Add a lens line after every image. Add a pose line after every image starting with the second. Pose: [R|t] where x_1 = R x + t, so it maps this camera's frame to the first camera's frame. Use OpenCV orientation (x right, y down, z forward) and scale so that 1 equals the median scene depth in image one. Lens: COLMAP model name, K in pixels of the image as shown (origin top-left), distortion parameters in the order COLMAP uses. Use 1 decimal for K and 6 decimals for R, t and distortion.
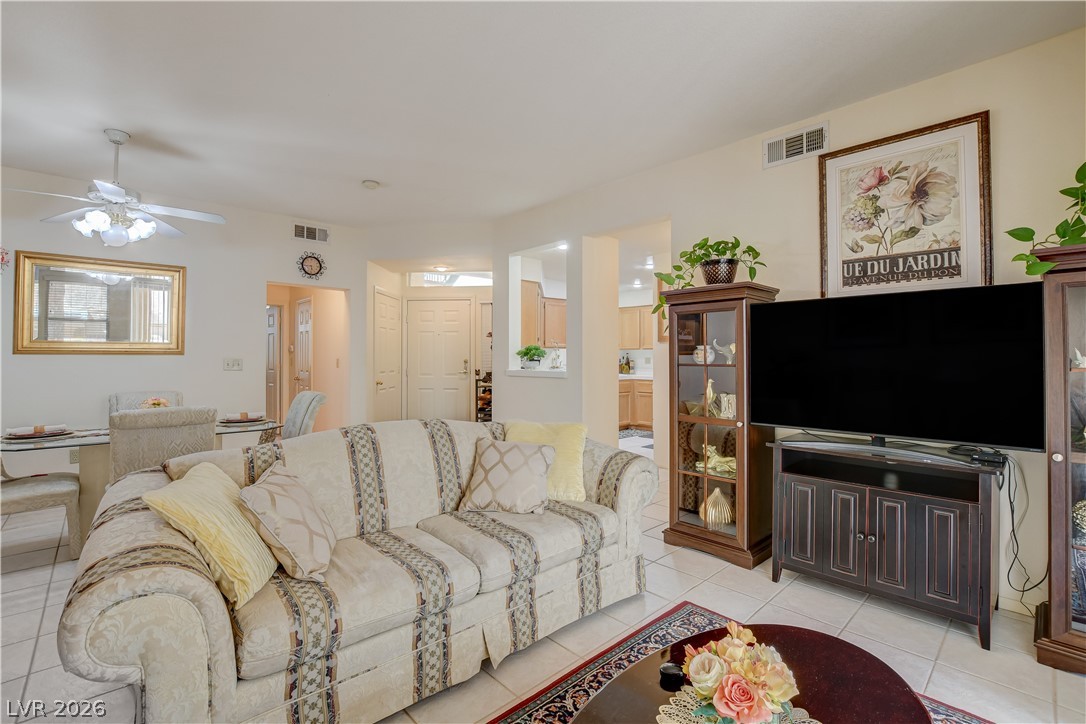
lens RADIAL K [[472.8, 0, 546.5], [0, 472.8, 338.5], [0, 0, 1]] dist [-0.001051, 0.000056]
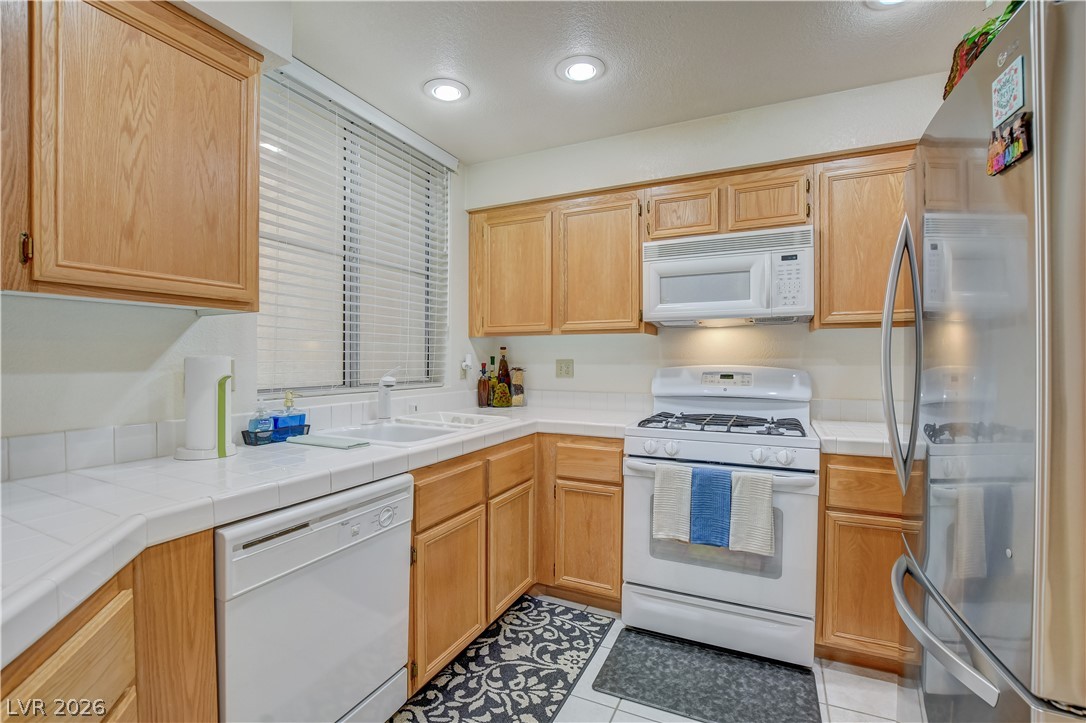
lens RADIAL K [[478.9, 0, 535.9], [0, 478.9, 364.1], [0, 0, 1]] dist [-0.027583, 0.000205]
pose [[0.937160, -0.001240, 0.348897, 0.070555], [-0.015450, 0.998865, 0.045051, 0.027669], [-0.348557, -0.047610, 0.936078, 0.666120]]
